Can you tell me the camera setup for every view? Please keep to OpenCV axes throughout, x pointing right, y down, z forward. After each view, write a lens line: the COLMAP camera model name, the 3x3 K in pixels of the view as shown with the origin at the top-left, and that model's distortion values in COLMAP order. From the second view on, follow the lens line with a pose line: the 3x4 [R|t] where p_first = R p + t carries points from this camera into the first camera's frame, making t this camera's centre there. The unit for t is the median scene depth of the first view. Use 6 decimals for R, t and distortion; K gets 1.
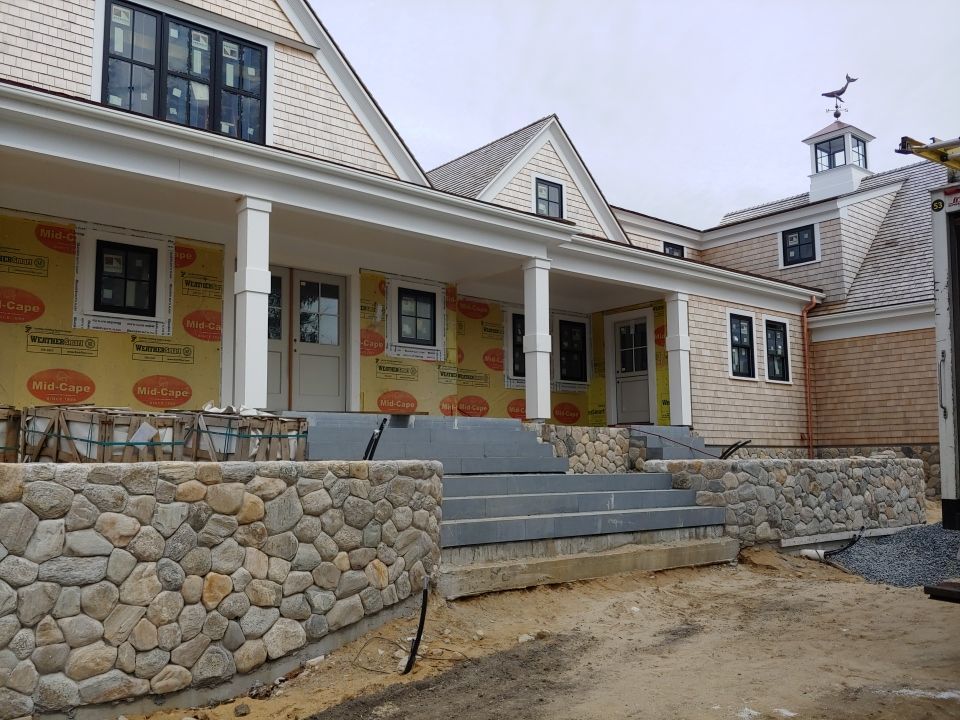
lens RADIAL K [[860.3, 0, 474.5], [0, 860.3, 362.7], [0, 0, 1]] dist [0.010762, -0.016895]
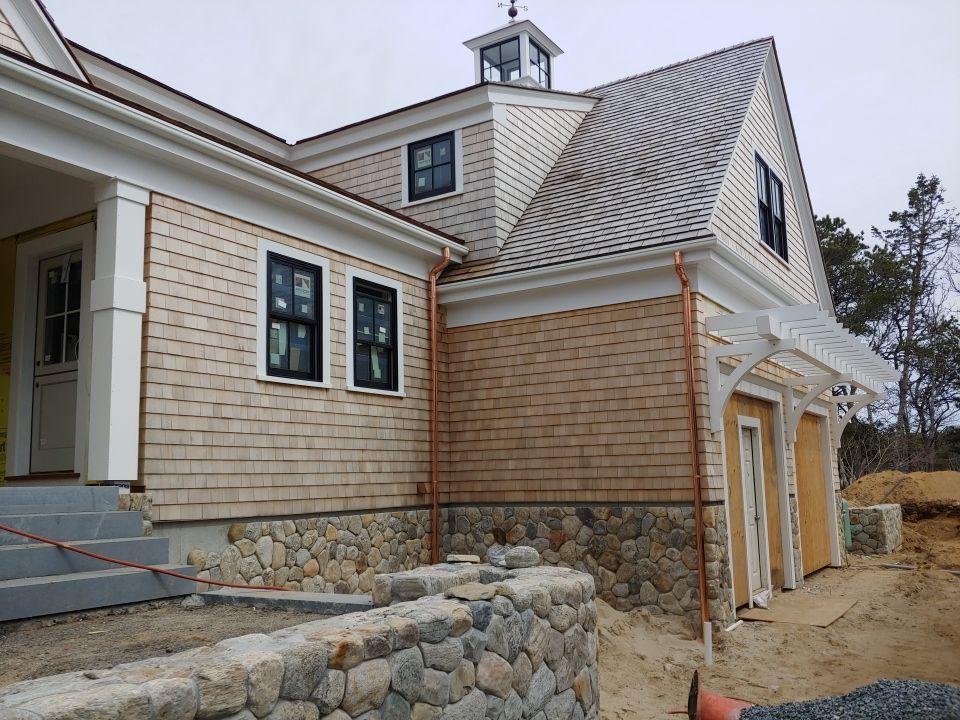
lens RADIAL K [[838.3, 0, 476.4], [0, 838.3, 363.5], [0, 0, 1]] dist [0.125062, -0.222022]
pose [[0.954087, 0.030580, 0.297965, 0.250330], [-0.022525, 0.999283, -0.030430, 0.019191], [-0.298682, 0.022321, 0.954092, 0.459759]]
